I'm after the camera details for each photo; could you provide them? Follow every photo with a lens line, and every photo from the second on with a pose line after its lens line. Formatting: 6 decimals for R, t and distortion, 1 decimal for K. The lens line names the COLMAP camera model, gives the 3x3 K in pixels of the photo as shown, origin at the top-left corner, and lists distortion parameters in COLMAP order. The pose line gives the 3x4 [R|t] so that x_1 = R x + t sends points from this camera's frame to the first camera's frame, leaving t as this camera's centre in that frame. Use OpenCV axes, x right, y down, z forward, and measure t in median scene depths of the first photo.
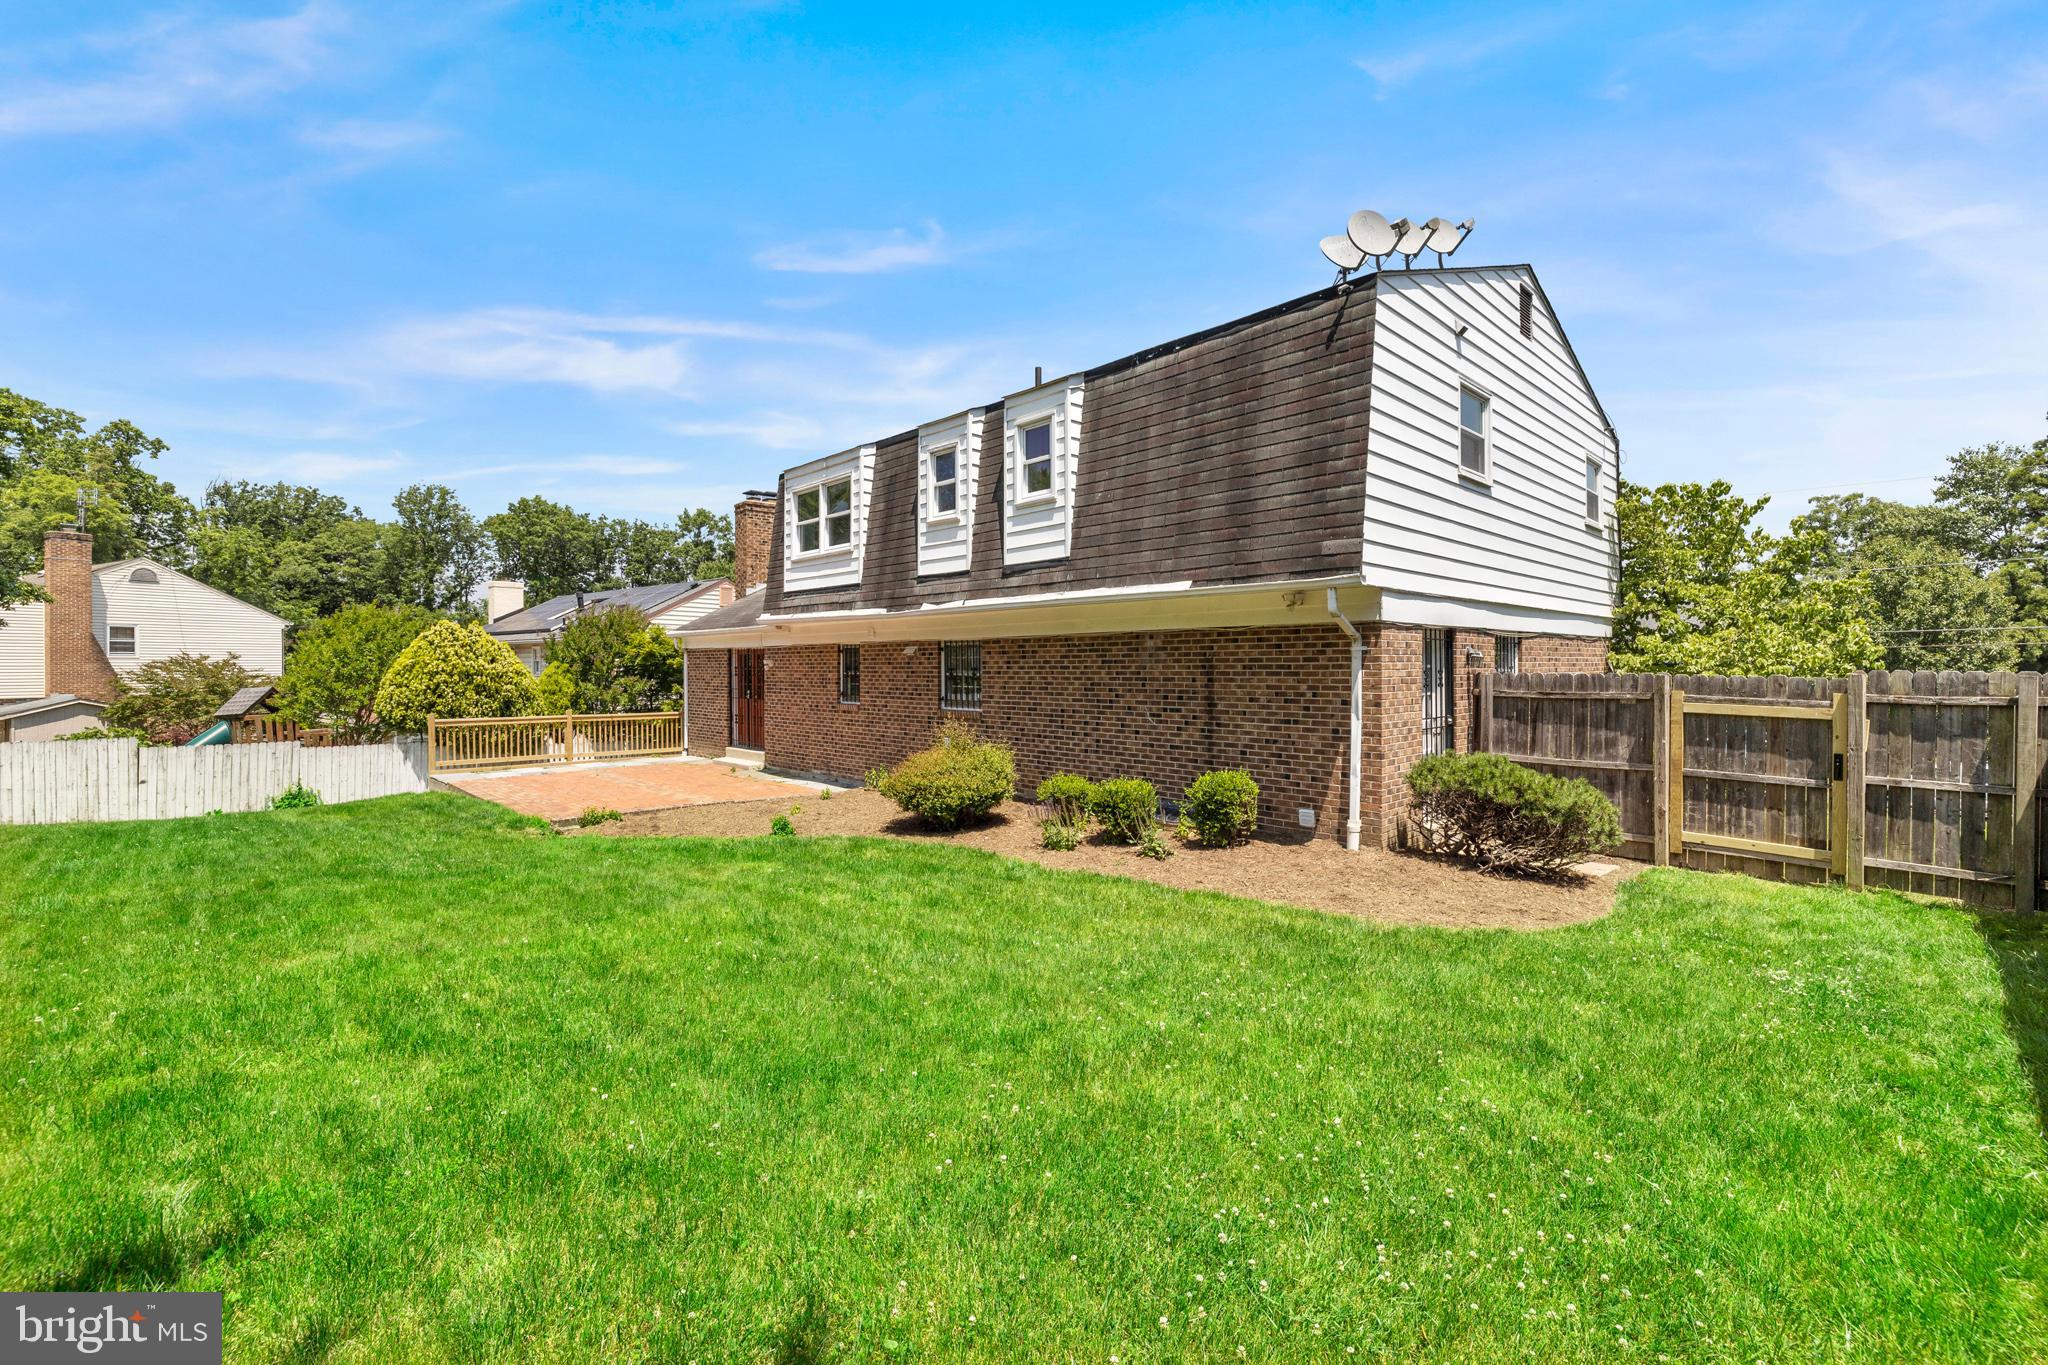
lens RADIAL K [[863.2, 0, 1019.1], [0, 863.2, 673.4], [0, 0, 1]] dist [-0.000330, 0.000277]
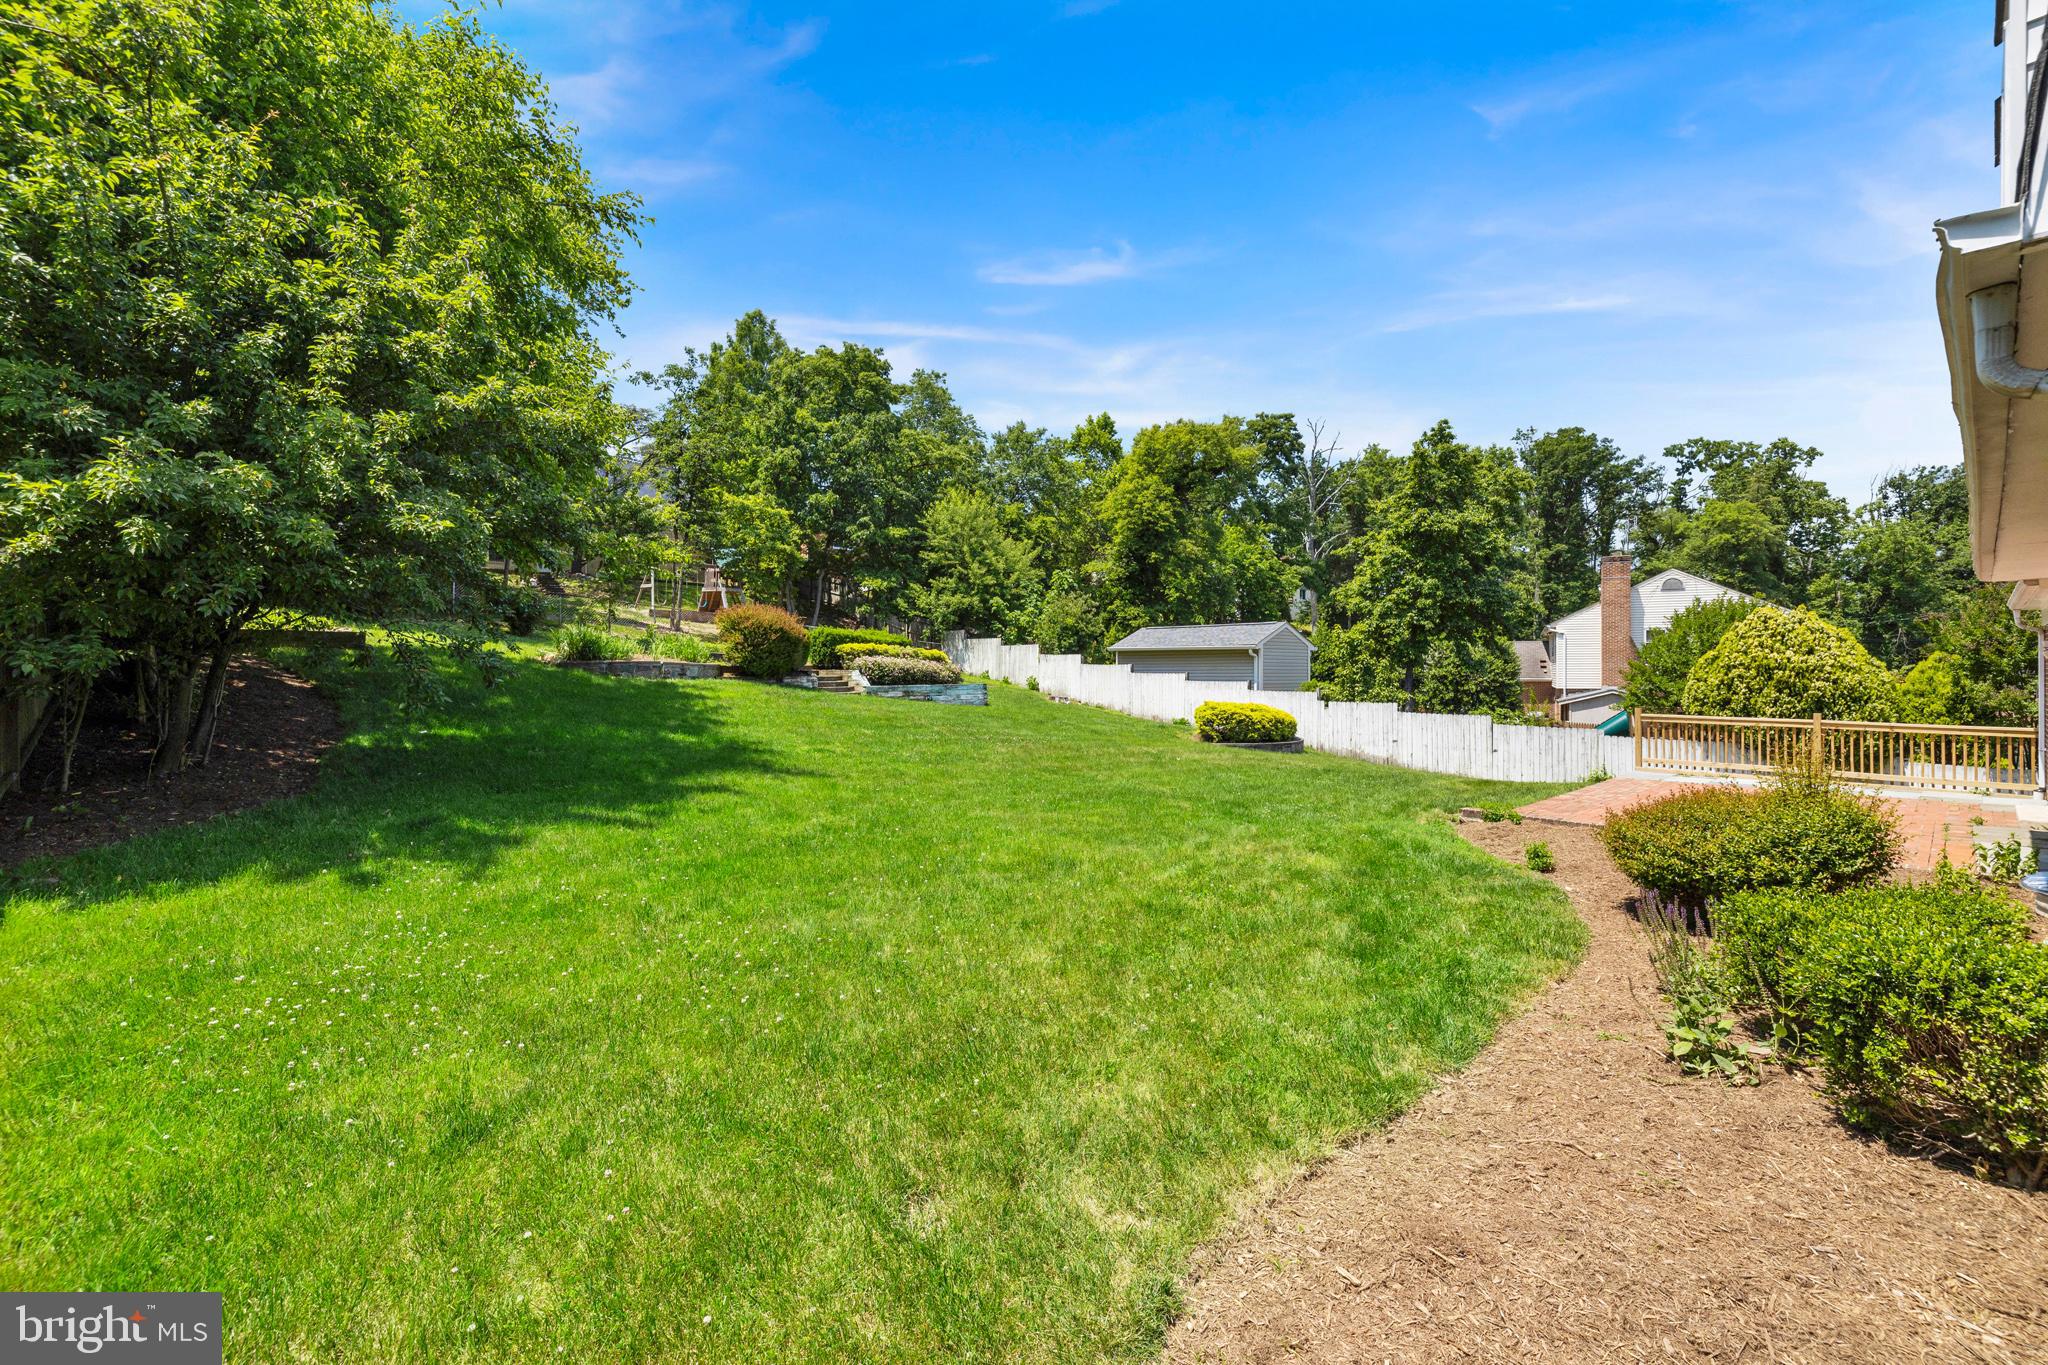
lens RADIAL K [[863.2, 0, 1019.6], [0, 863.2, 680.2], [0, 0, 1]] dist [-0.000330, 0.000277]
pose [[-0.032560, 0.011218, -0.999407, 0.352719], [-0.005740, 0.999918, 0.011411, 0.010862], [0.999453, 0.006108, -0.032493, 0.400439]]
